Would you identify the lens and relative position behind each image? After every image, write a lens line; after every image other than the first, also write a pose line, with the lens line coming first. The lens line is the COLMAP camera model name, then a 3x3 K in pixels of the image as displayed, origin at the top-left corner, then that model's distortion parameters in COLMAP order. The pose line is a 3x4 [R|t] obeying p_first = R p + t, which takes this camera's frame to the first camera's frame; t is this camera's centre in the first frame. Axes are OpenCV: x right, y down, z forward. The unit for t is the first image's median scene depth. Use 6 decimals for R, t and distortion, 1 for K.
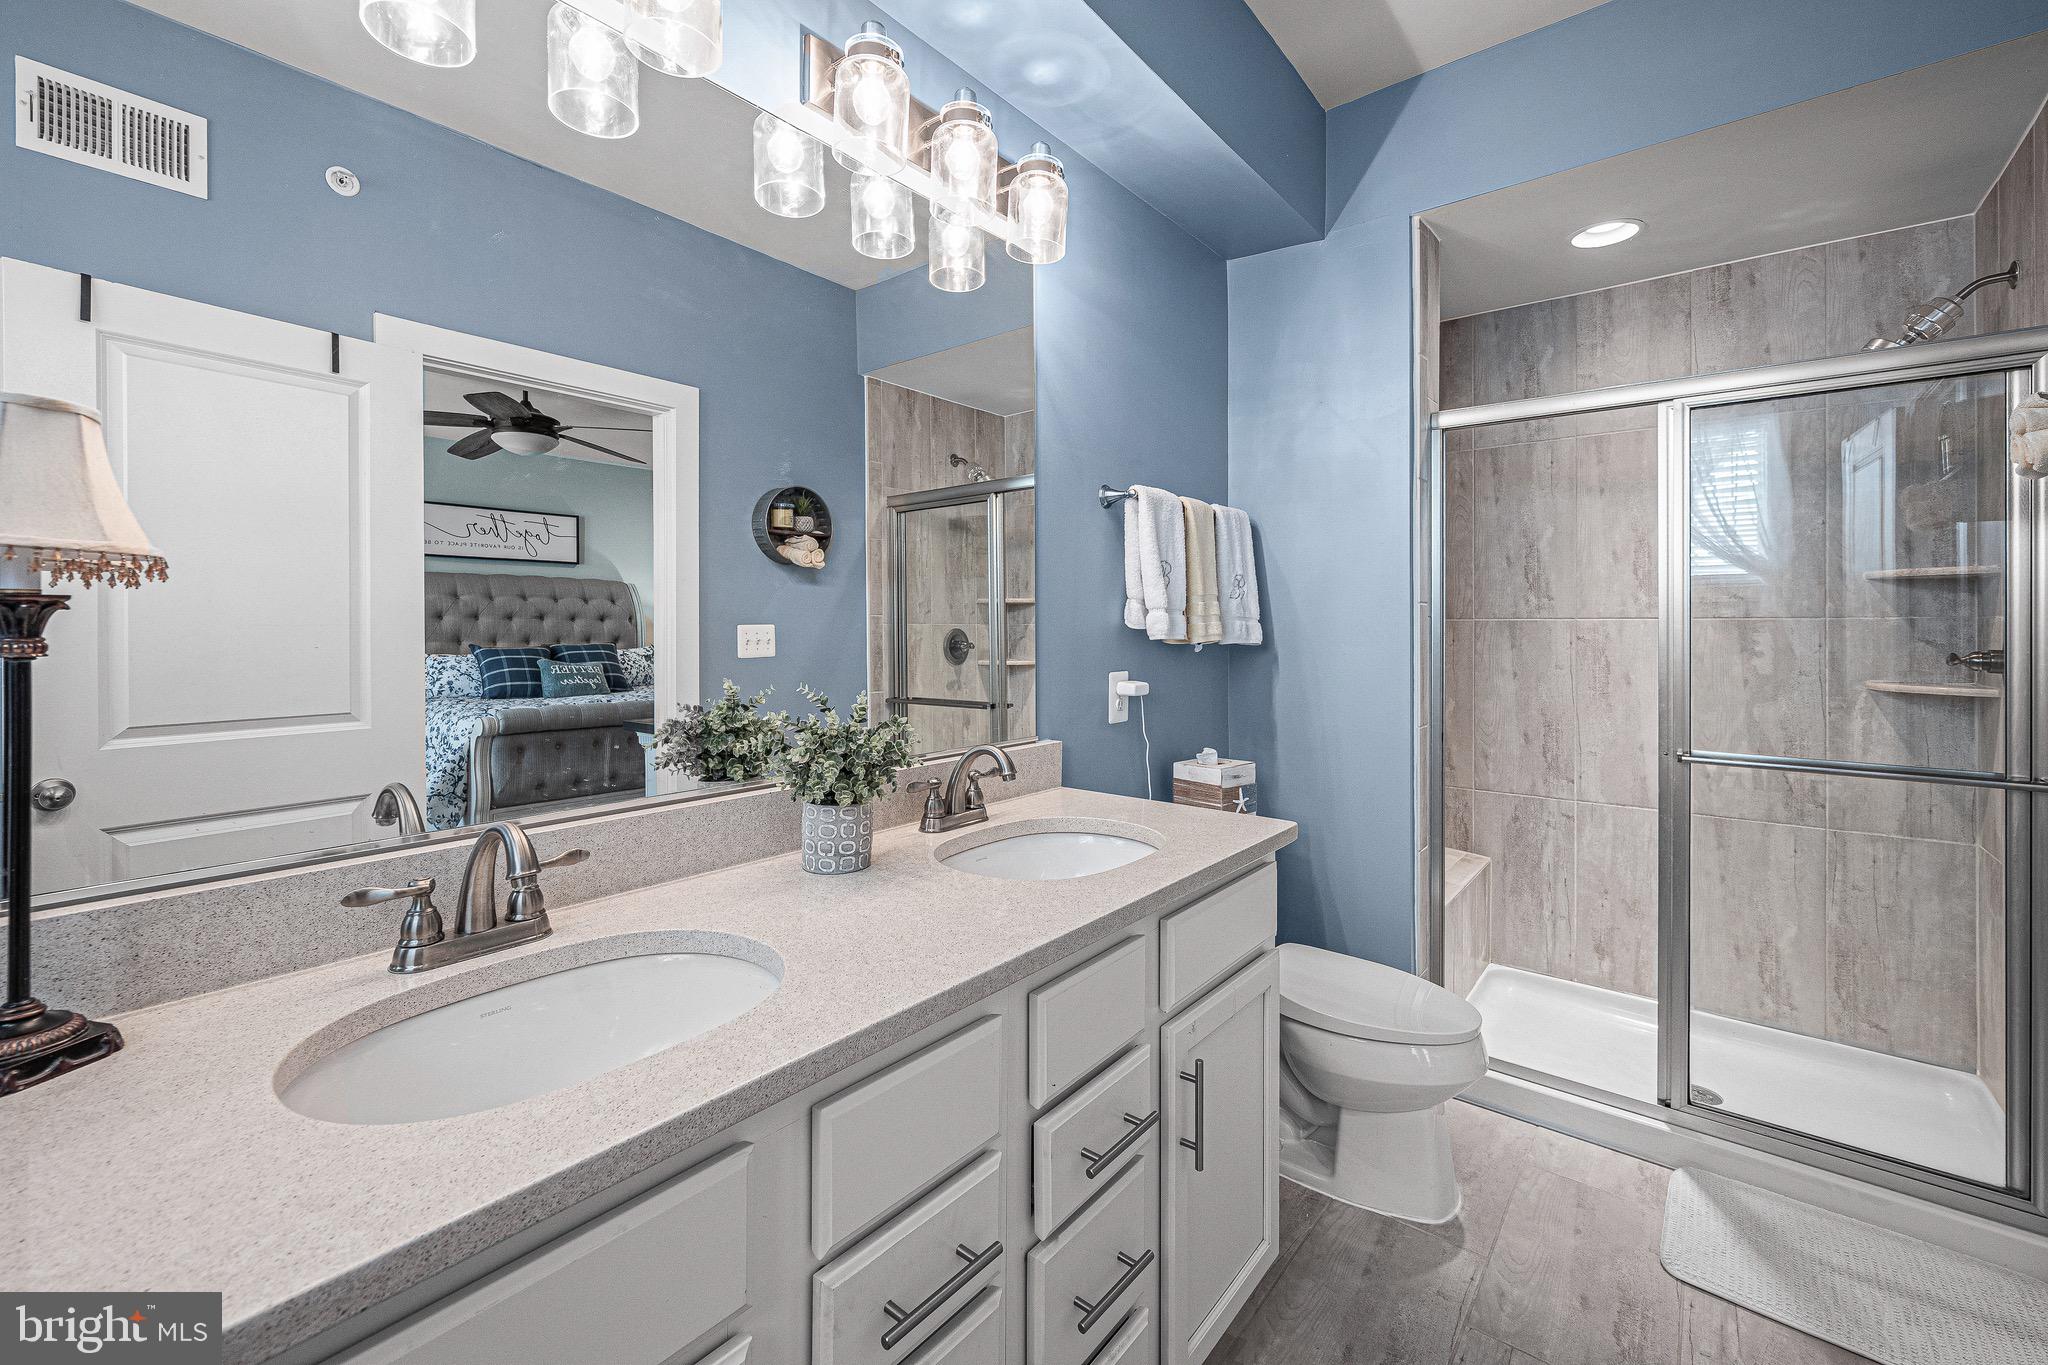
lens RADIAL K [[831.4, 0, 1019.4], [0, 831.4, 623.5], [0, 0, 1]] dist [0.000435, 0.000005]
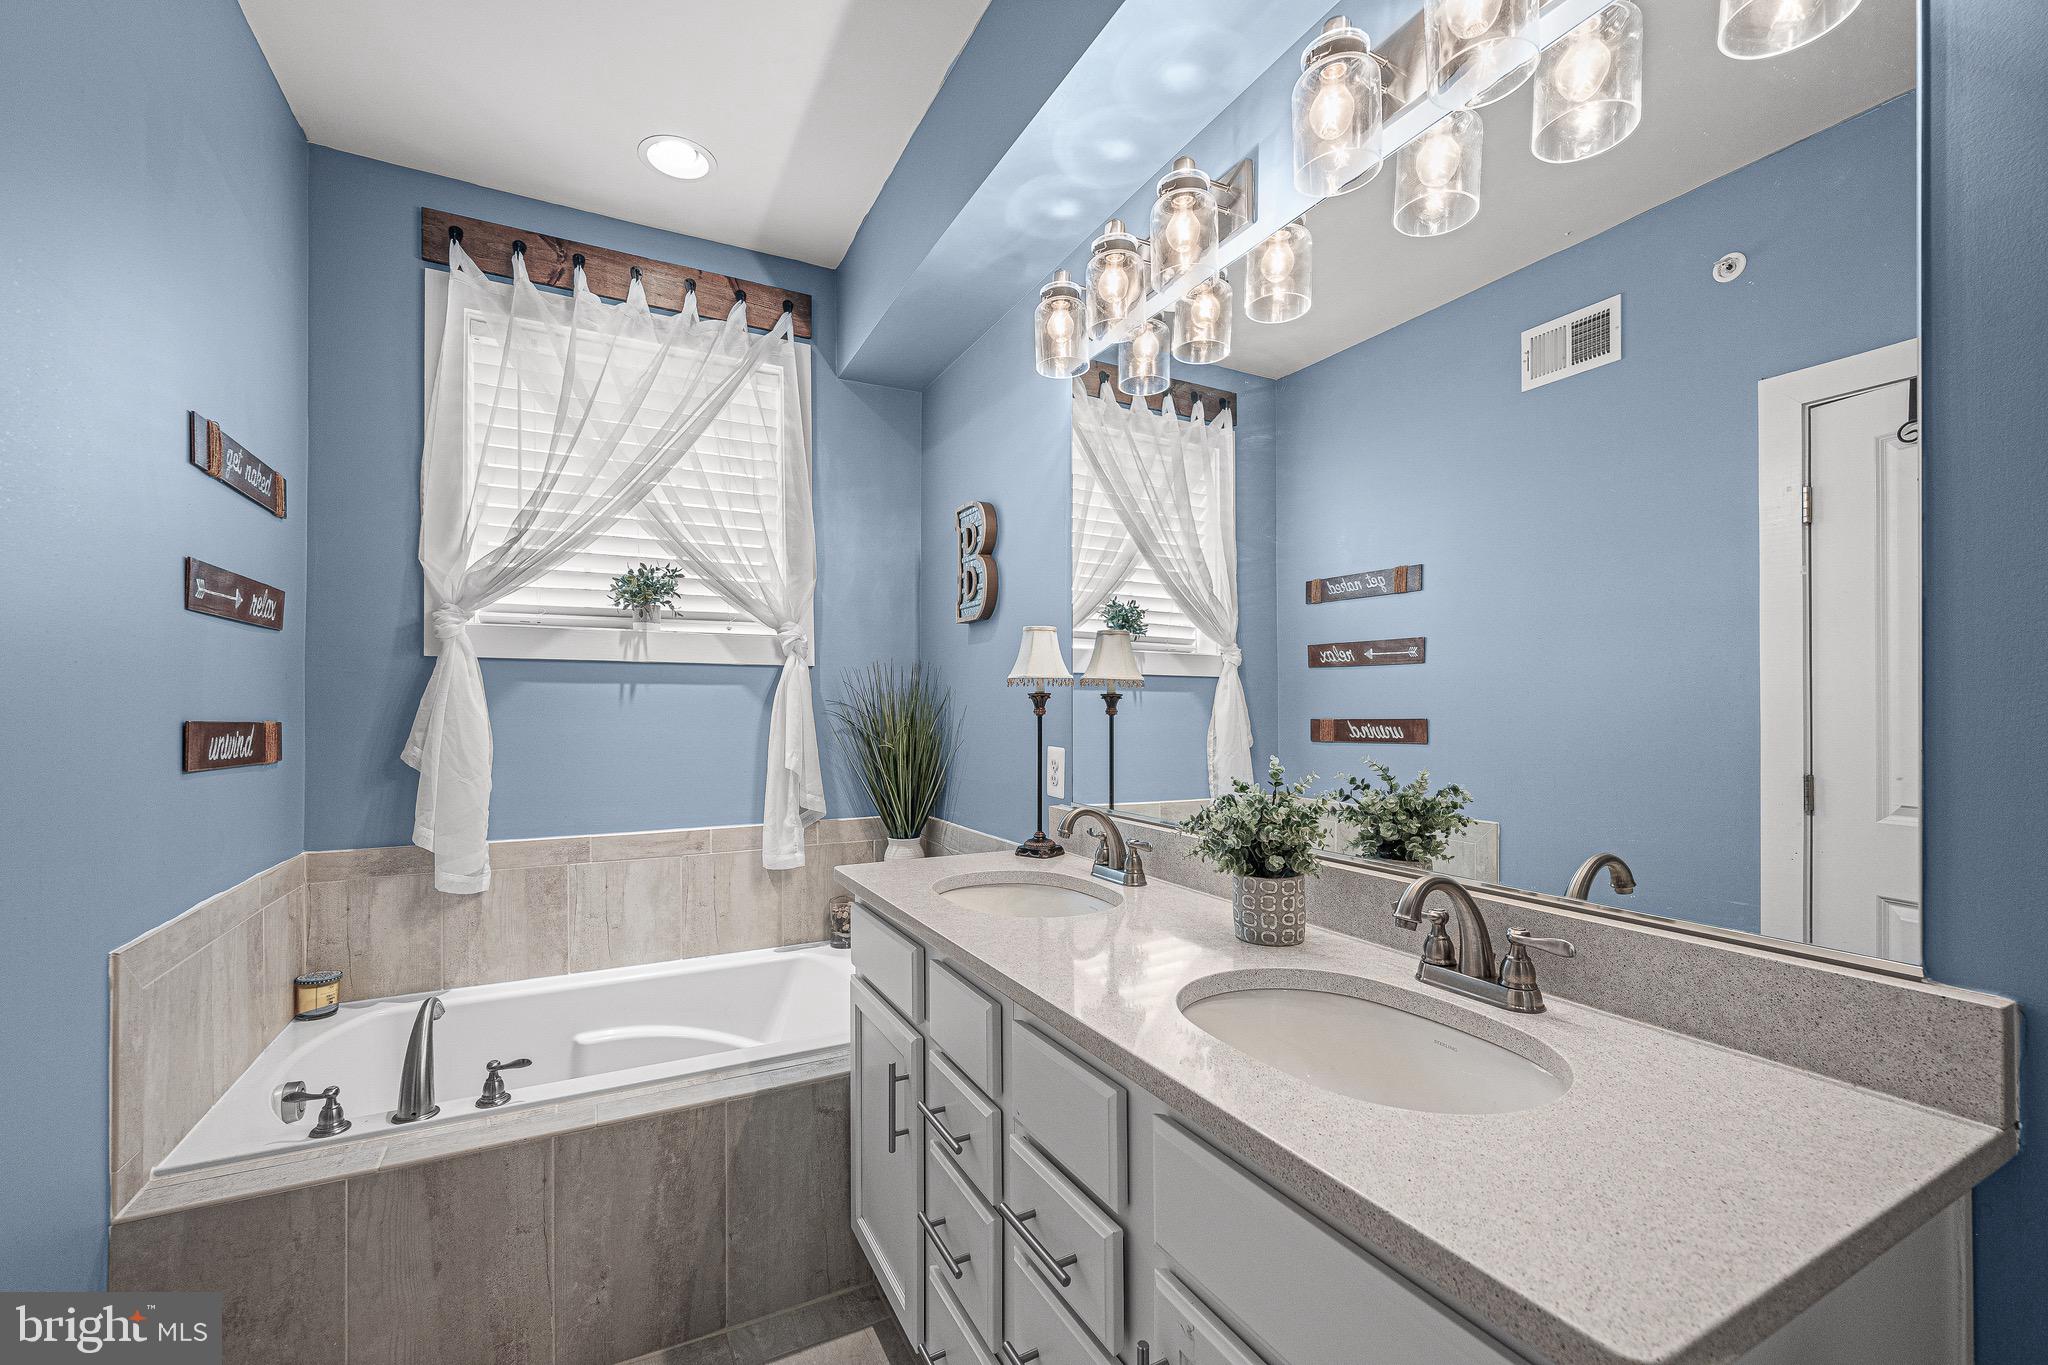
lens RADIAL K [[833.2, 0, 1018.3], [0, 833.2, 693.3], [0, 0, 1]] dist [0.000811, -0.000179]
pose [[-0.382571, -0.011683, -0.923852, 0.679572], [-0.002870, 0.999930, -0.011457, -0.000407], [0.923922, -0.001731, -0.382577, 0.885494]]
